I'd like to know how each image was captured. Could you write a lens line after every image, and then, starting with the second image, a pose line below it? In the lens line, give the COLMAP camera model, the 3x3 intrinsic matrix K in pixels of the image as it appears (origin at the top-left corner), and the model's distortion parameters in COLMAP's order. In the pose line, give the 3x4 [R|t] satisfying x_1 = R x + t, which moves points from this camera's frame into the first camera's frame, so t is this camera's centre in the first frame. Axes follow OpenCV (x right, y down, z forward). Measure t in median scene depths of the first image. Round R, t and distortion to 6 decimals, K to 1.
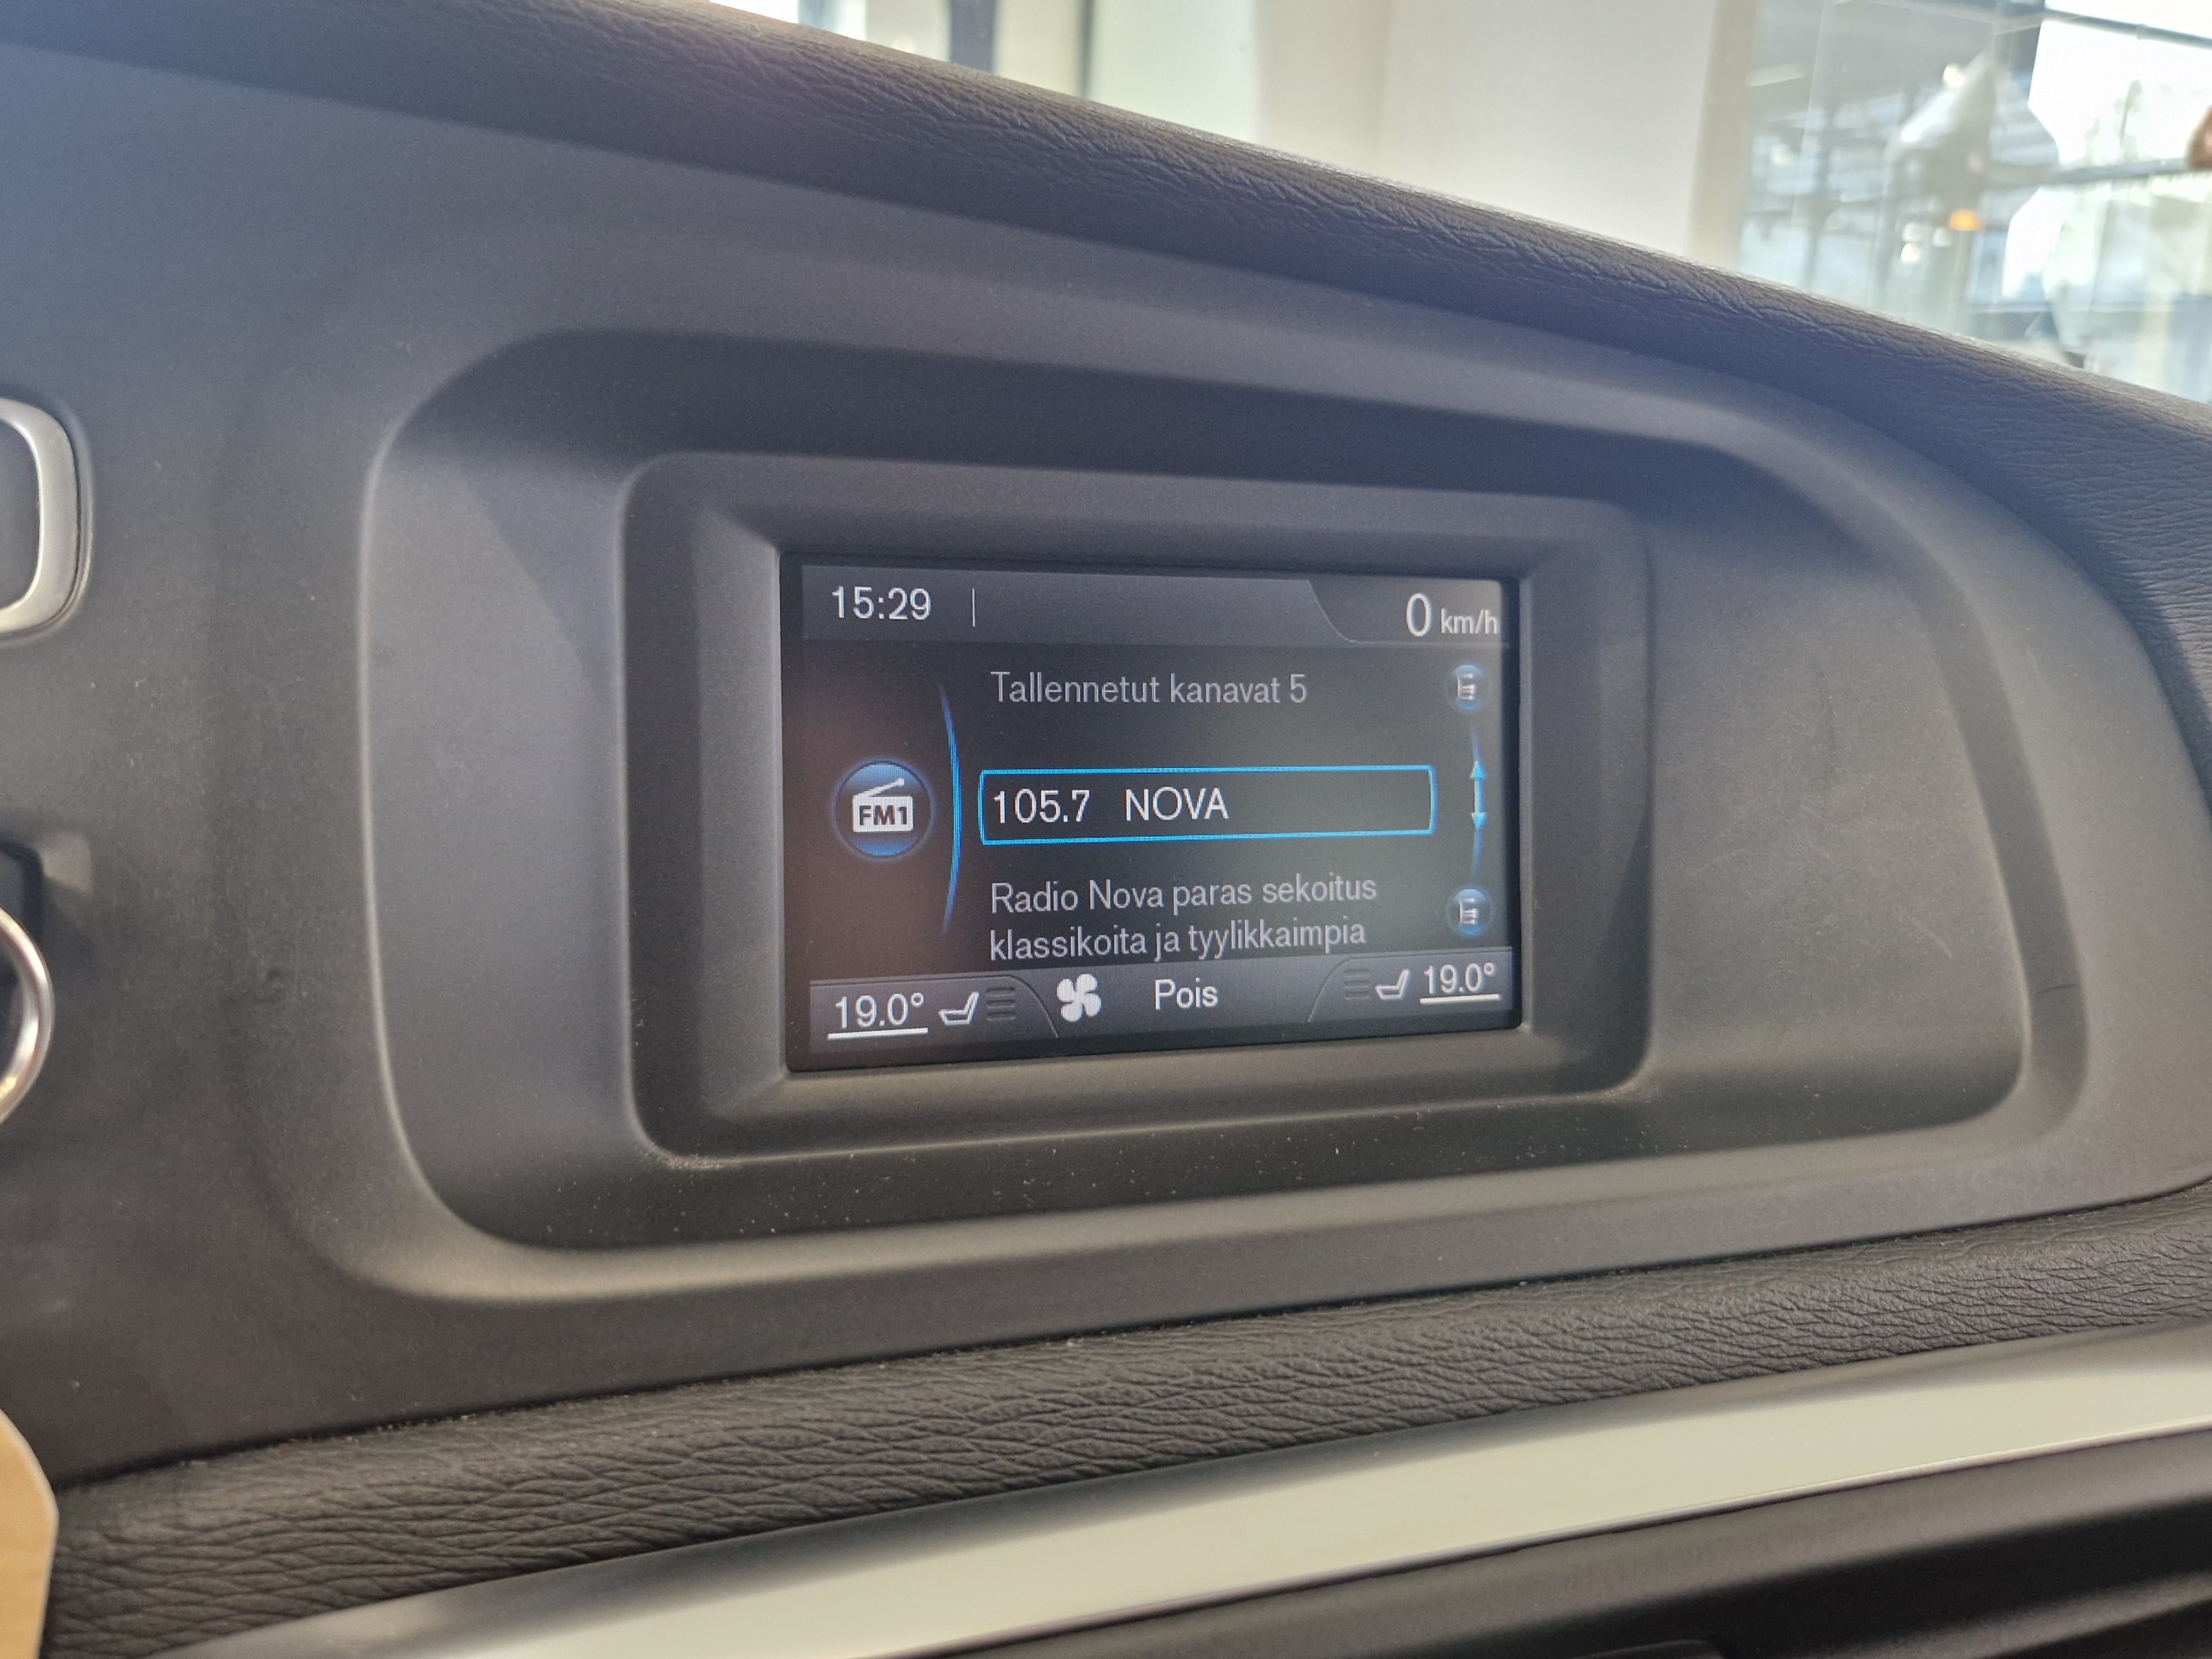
lens RADIAL K [[1852.4, 0, 1106.0], [0, 1852.4, 829.5], [0, 0, 1]] dist [0.041311, -0.056103]
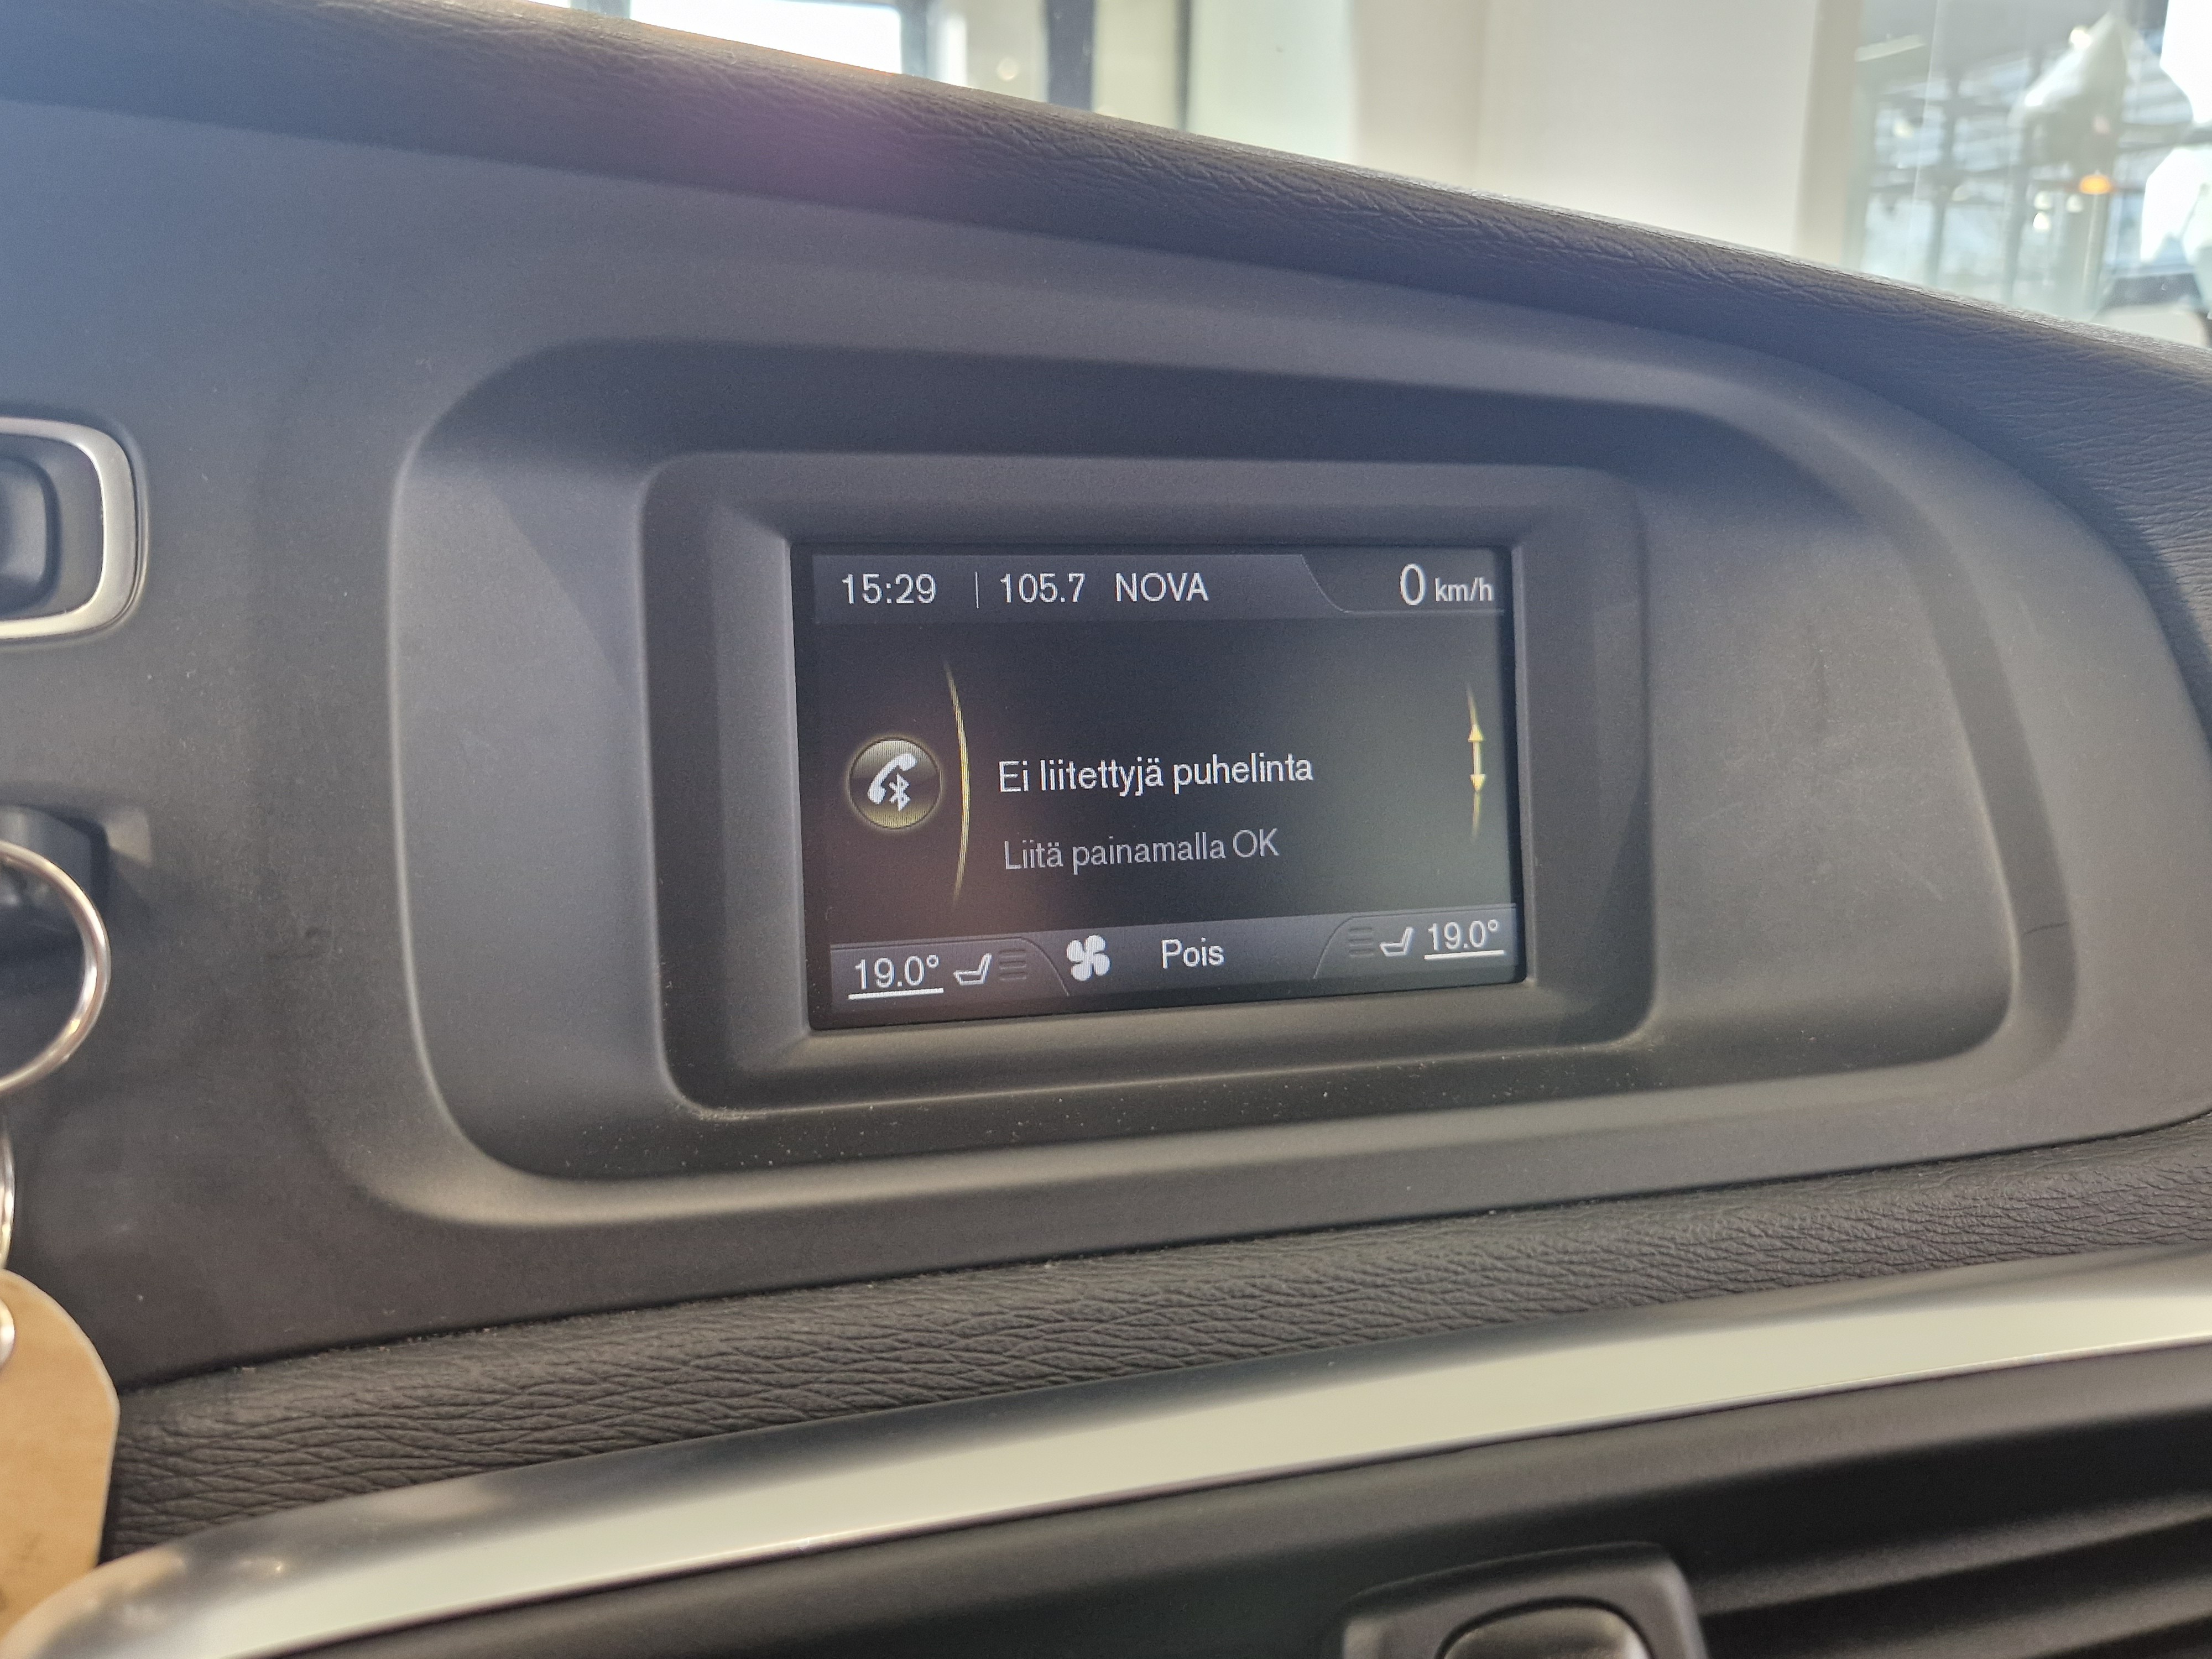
lens RADIAL K [[1847.9, 0, 1097.6], [0, 1847.9, 823.5], [0, 0, 1]] dist [0.047014, -0.068176]
pose [[0.997116, -0.025868, -0.071348, 0.070298], [0.025353, 0.999646, -0.008123, 0.024091], [0.071532, 0.006291, 0.997418, -0.048558]]
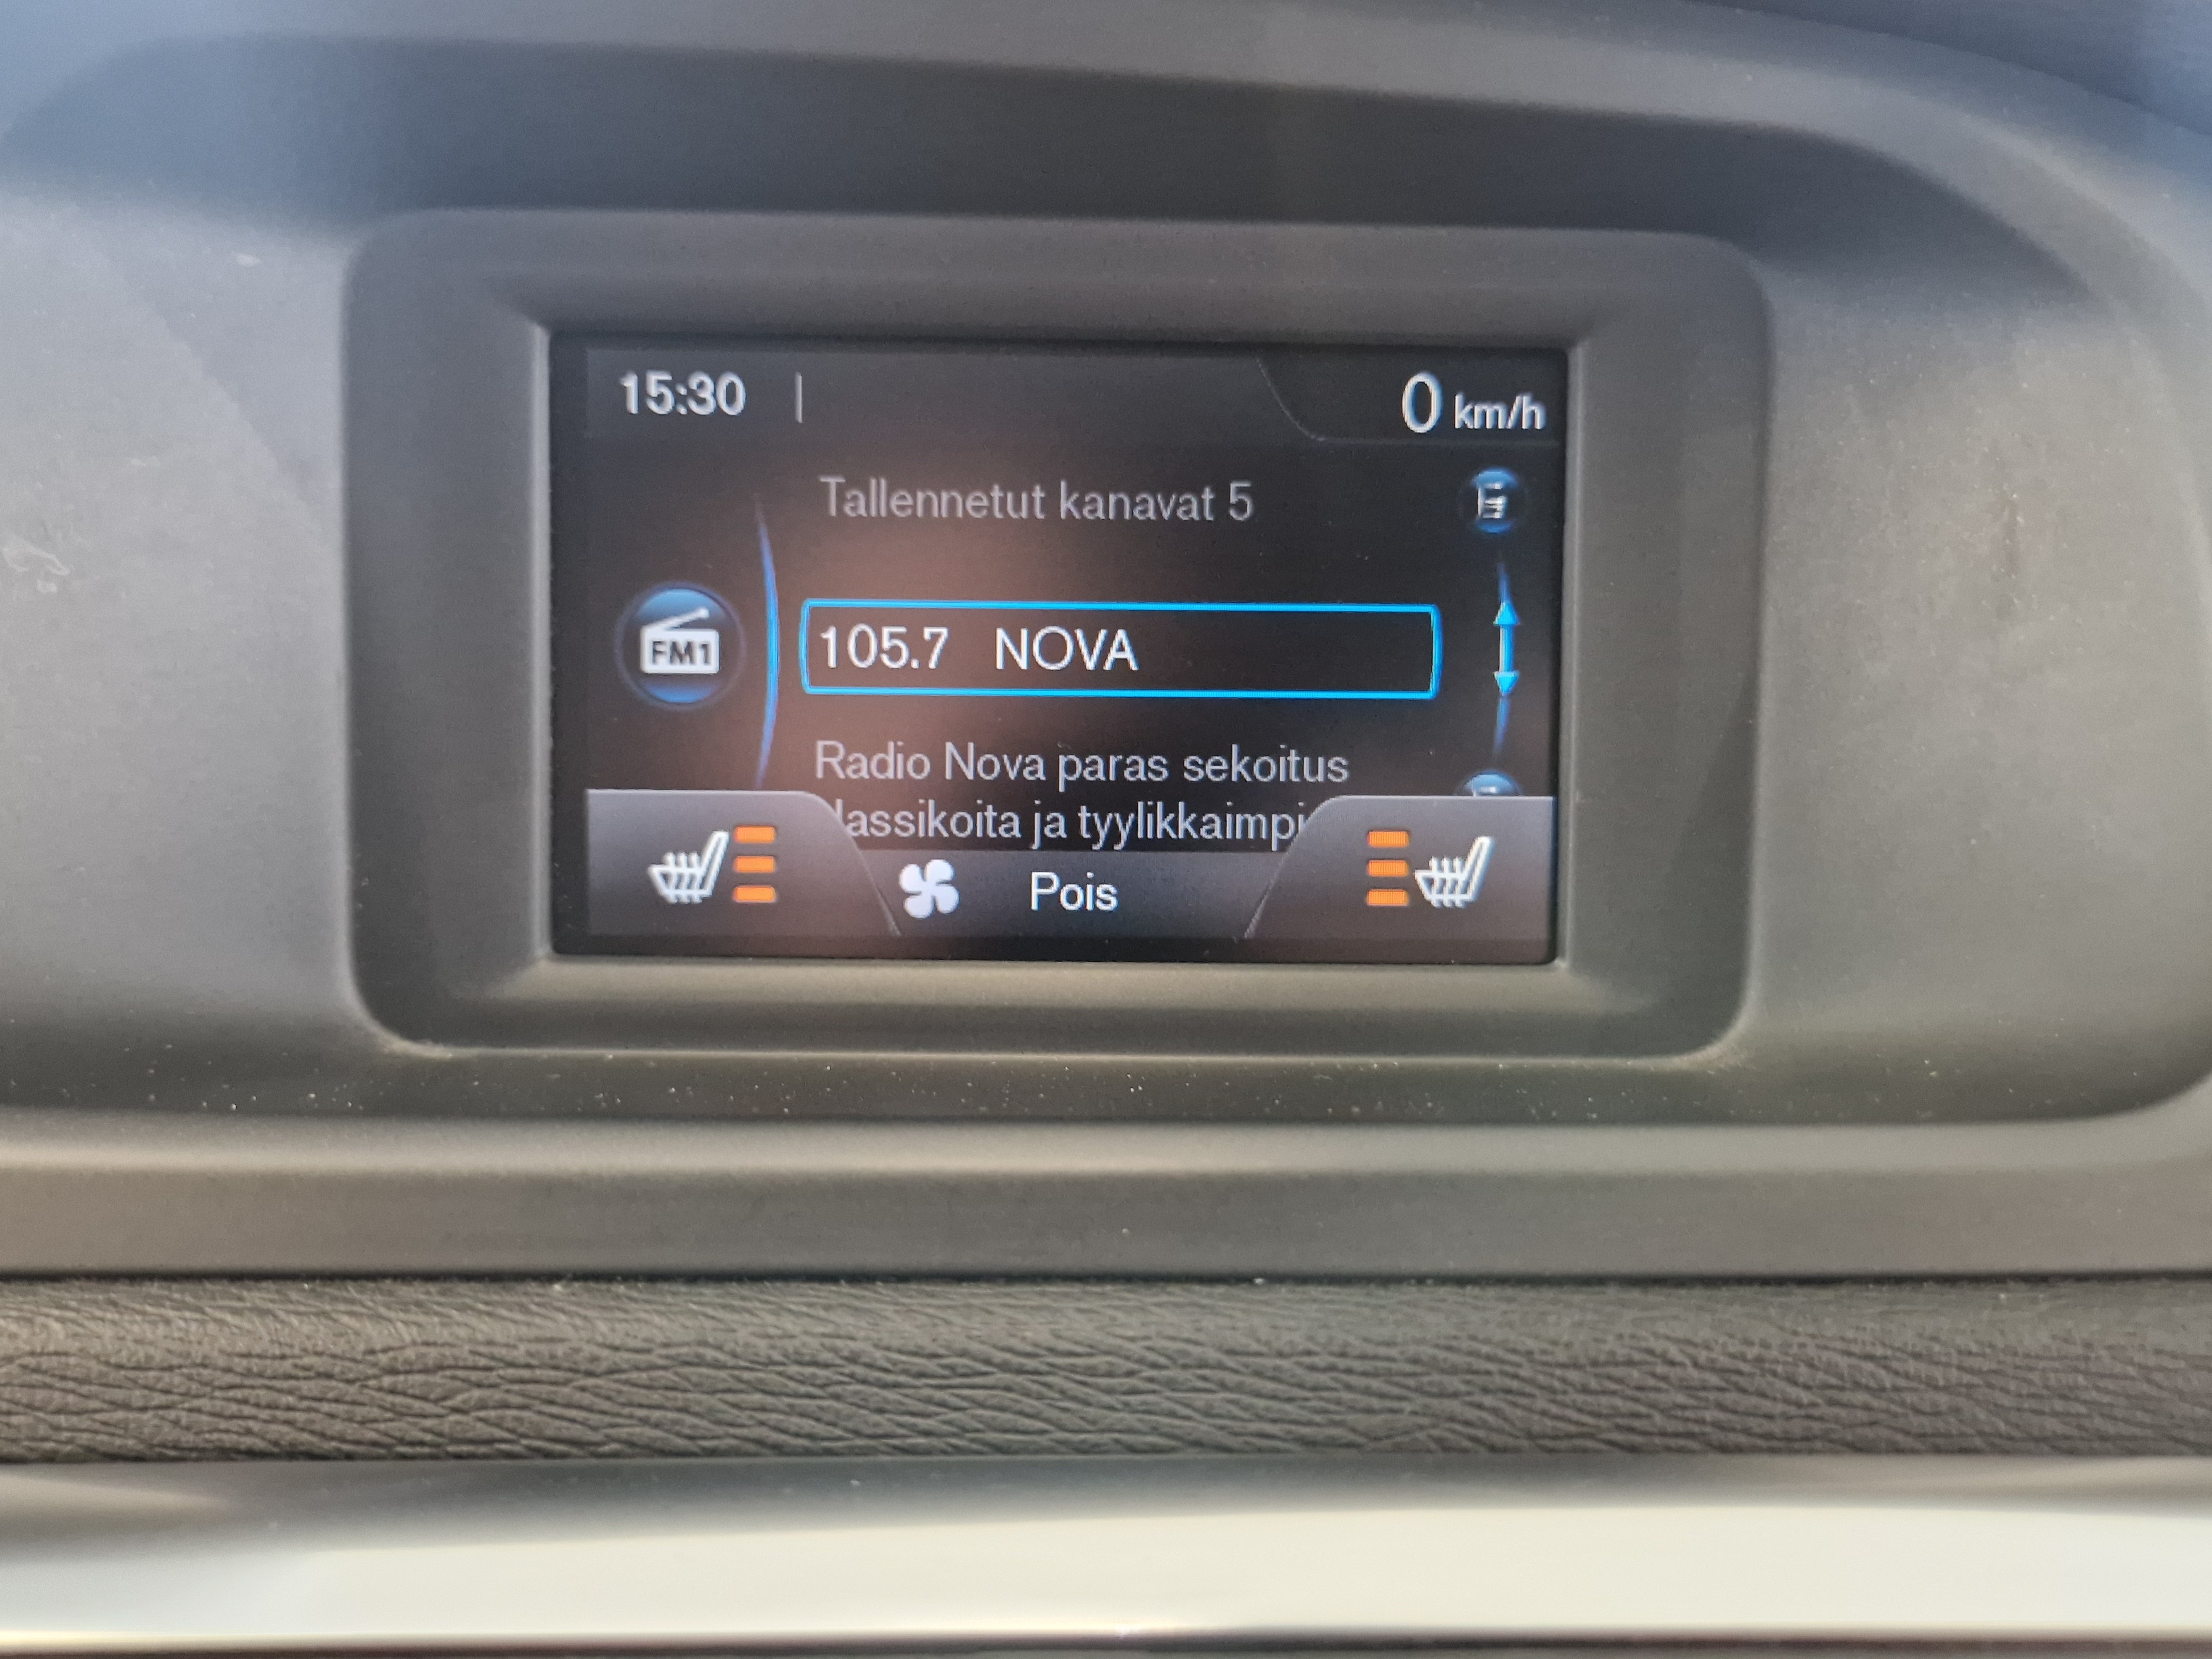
lens RADIAL K [[1870.9, 0, 1104.5], [0, 1870.9, 877.4], [0, 0, 1]] dist [0.001379, -0.006940]
pose [[0.946120, 0.036229, -0.321783, 0.329931], [-0.027818, 0.999141, 0.030700, 0.061345], [0.322619, -0.020095, 0.946316, 0.269953]]
